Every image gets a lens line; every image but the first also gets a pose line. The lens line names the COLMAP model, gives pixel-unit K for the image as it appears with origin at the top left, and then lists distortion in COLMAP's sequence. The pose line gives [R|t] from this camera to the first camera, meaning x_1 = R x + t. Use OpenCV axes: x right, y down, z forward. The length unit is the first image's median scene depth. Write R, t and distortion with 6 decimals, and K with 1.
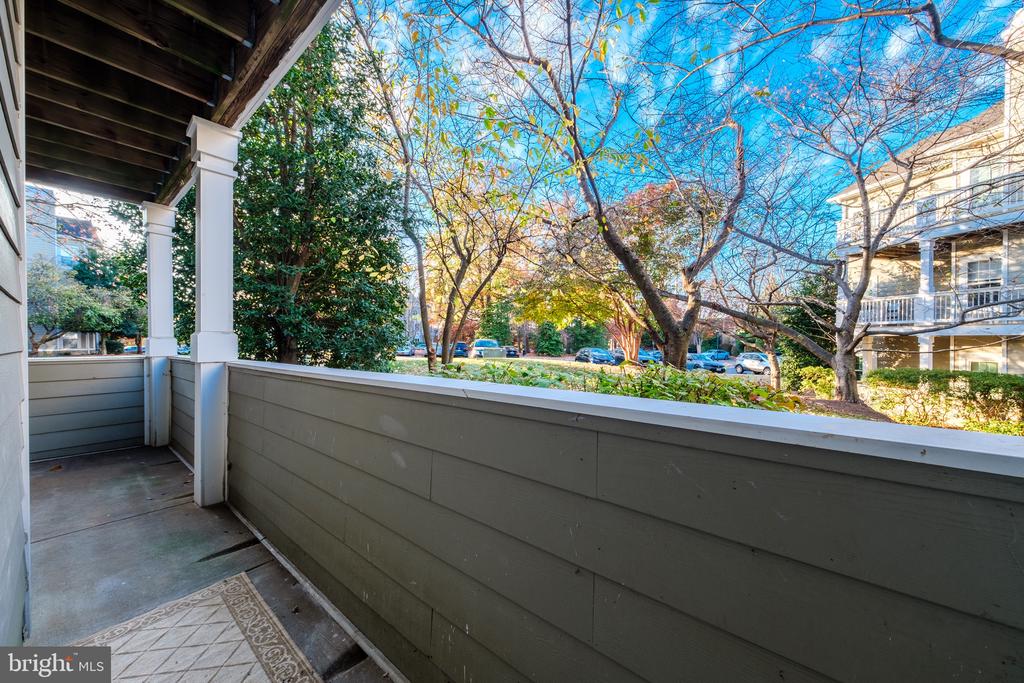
lens RADIAL K [[353.7, 0, 514.1], [0, 353.7, 342.0], [0, 0, 1]] dist [0.001150, 0.000139]
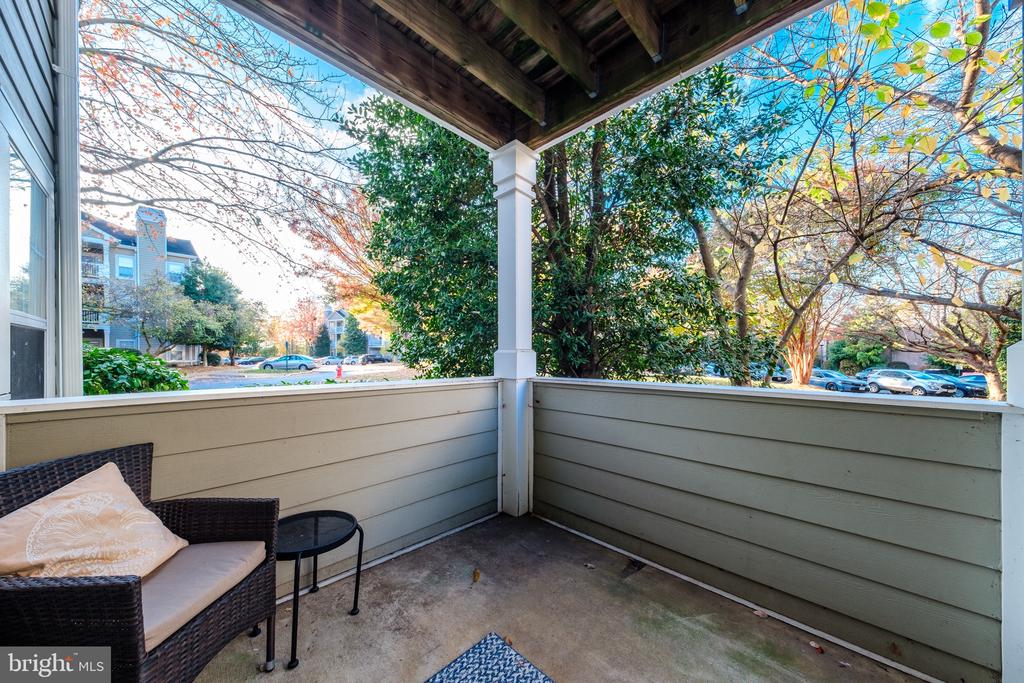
lens RADIAL K [[353.7, 0, 509.2], [0, 353.7, 350.9], [0, 0, 1]] dist [0.001150, 0.000139]
pose [[0.994405, 0.002004, -0.105611, -0.178300], [-0.003237, 0.999929, -0.011502, -0.000462], [0.105580, 0.011780, 0.994341, 0.064510]]
